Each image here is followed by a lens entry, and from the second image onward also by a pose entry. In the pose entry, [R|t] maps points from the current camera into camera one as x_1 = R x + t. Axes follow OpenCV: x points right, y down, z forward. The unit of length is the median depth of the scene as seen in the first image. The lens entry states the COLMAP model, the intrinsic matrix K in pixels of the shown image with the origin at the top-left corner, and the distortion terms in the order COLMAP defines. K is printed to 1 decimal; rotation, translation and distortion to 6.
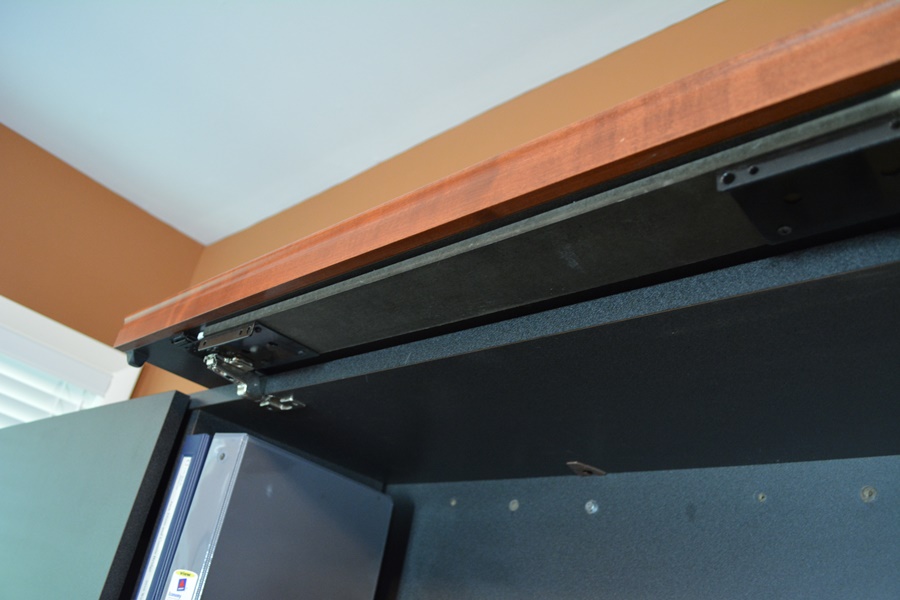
lens RADIAL K [[706.5, 0, 451.4], [0, 706.5, 298.3], [0, 0, 1]] dist [-0.081080, 0.006308]
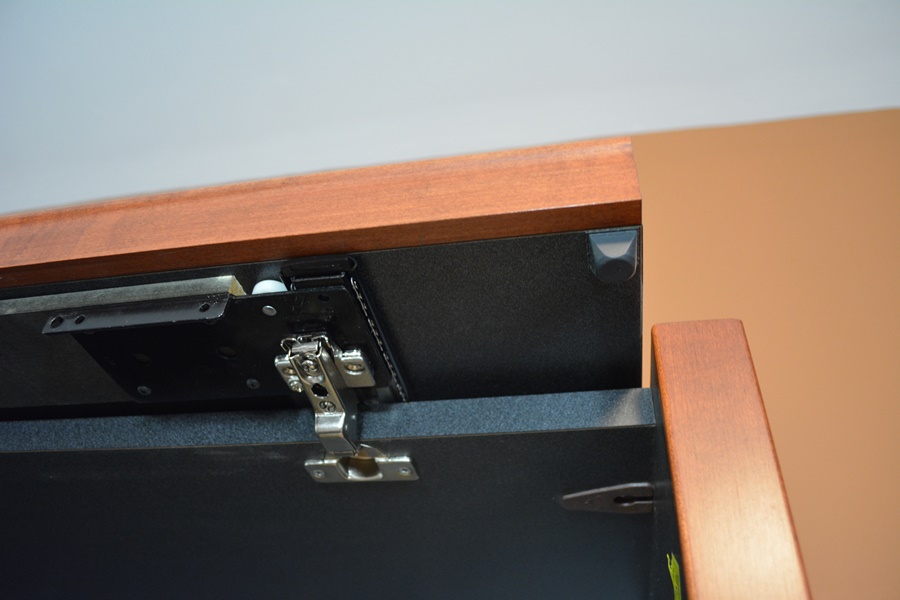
lens RADIAL K [[706.5, 0, 451.4], [0, 706.5, 298.3], [0, 0, 1]] dist [-0.081080, 0.006308]
pose [[0.866924, 0.256012, 0.427669, 0.401350], [-0.174194, 0.959525, -0.221287, -0.080604], [-0.467011, 0.117342, 0.876431, -0.044961]]
